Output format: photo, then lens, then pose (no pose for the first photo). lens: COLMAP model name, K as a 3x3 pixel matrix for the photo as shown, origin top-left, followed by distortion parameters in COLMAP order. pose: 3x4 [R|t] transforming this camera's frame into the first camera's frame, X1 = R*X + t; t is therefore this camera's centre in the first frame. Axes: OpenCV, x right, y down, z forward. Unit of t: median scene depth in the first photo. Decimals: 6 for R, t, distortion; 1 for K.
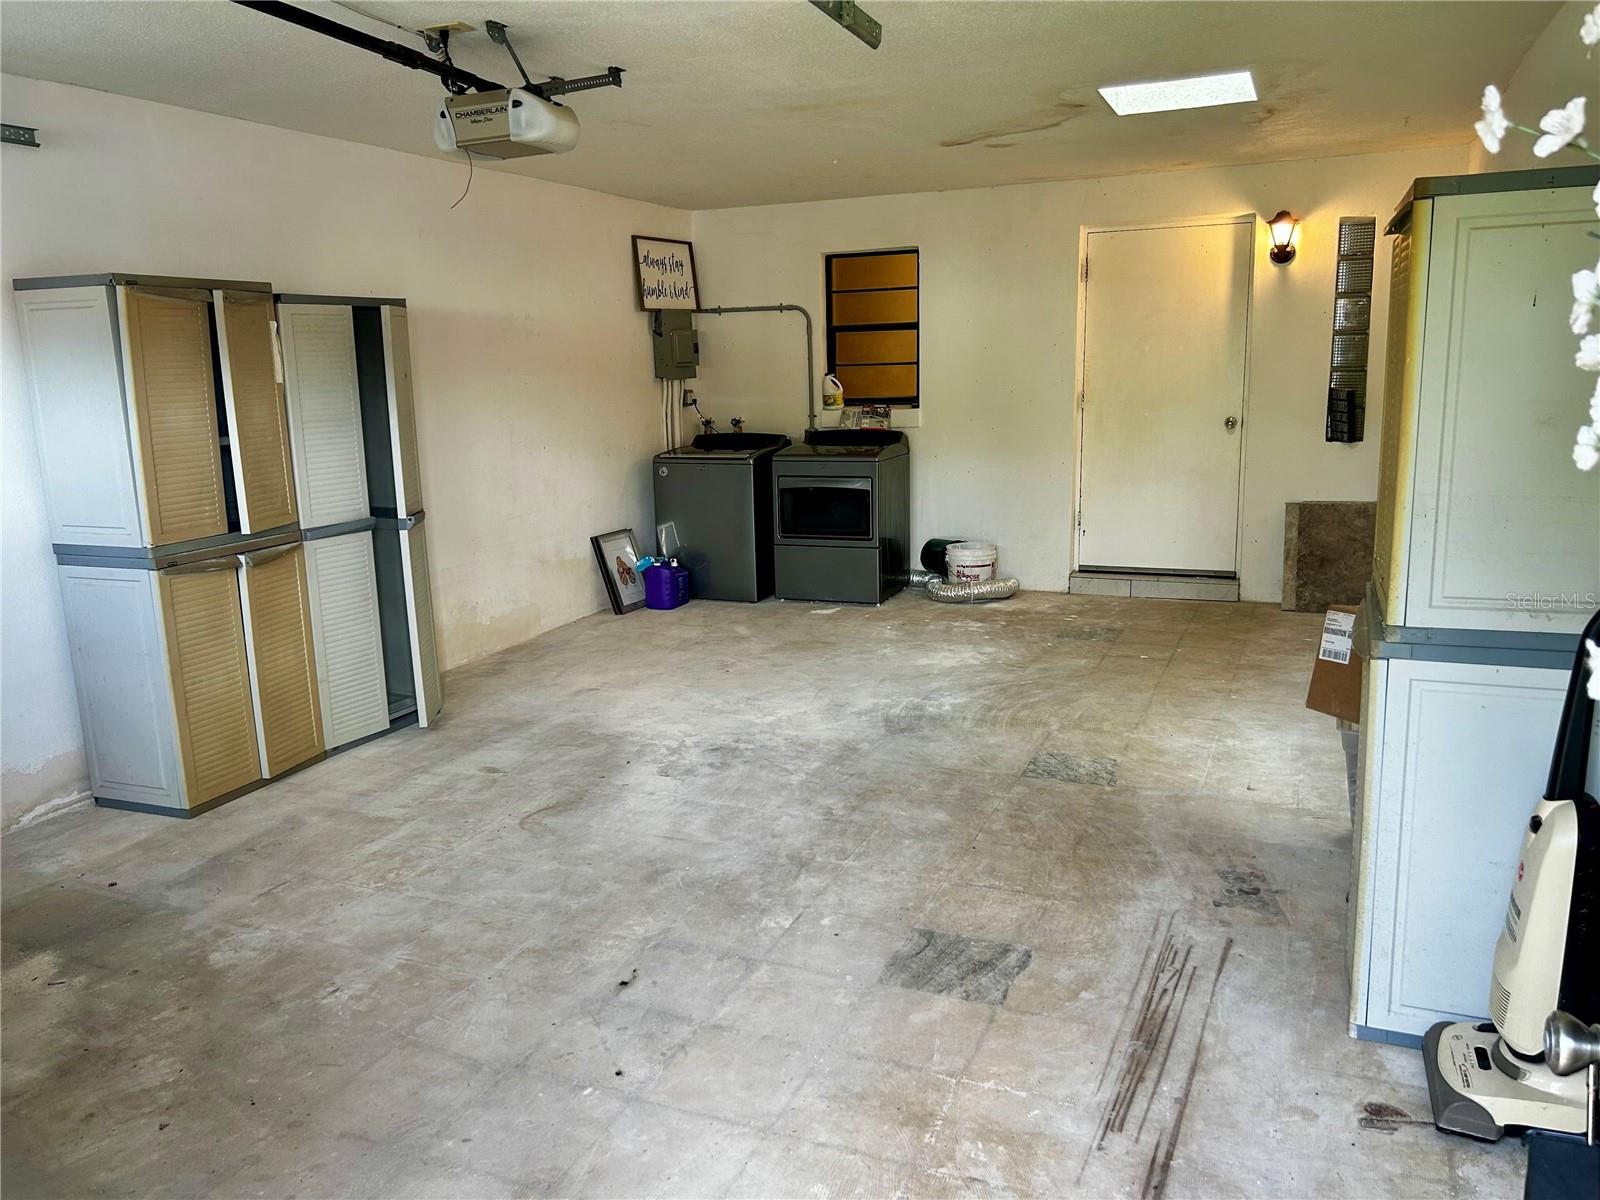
lens RADIAL K [[1226.5, 0, 800.0], [0, 1226.5, 600.0], [0, 0, 1]] dist [0.062365, -0.050741]
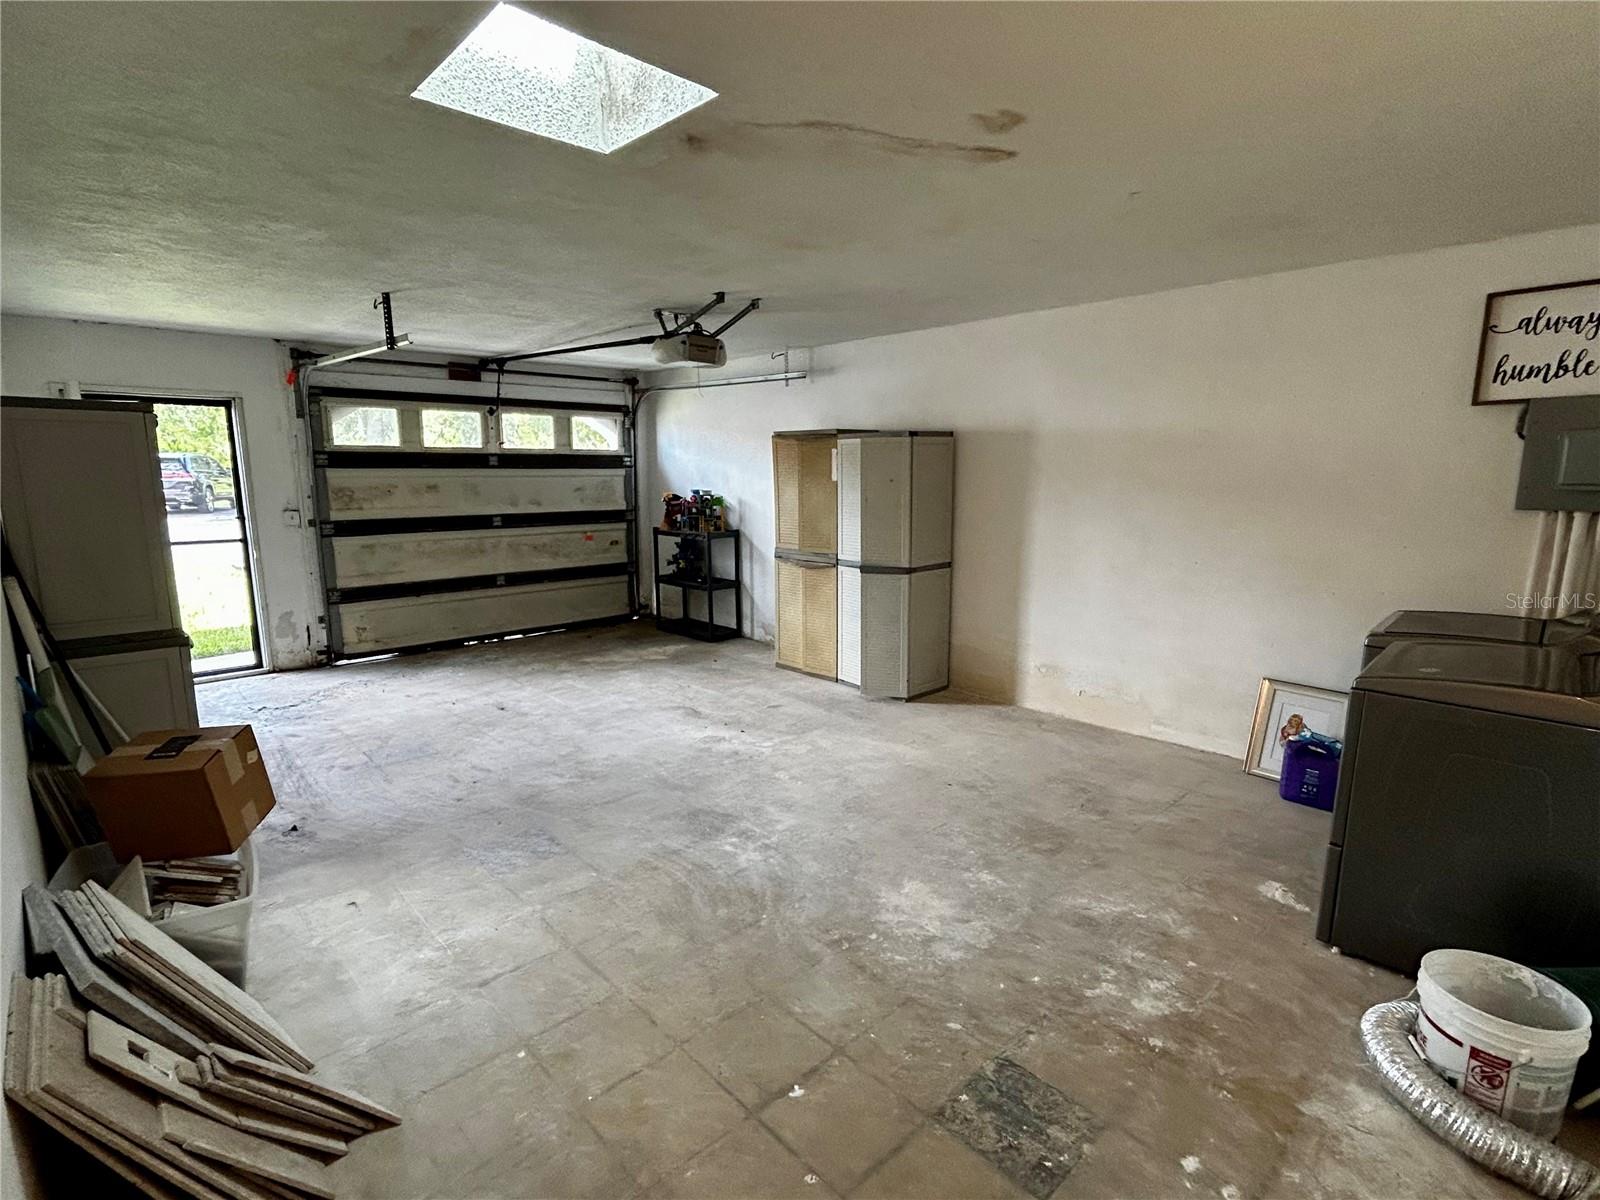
lens RADIAL K [[781.6, 0, 800.0], [0, 781.6, 600.0], [0, 0, 1]] dist [-0.001100, 0.000296]
pose [[-0.405897, 0.191949, -0.893534, 0.624799], [-0.159924, 0.947692, 0.276230, -0.284486], [0.899817, 0.255019, -0.353969, 1.247303]]
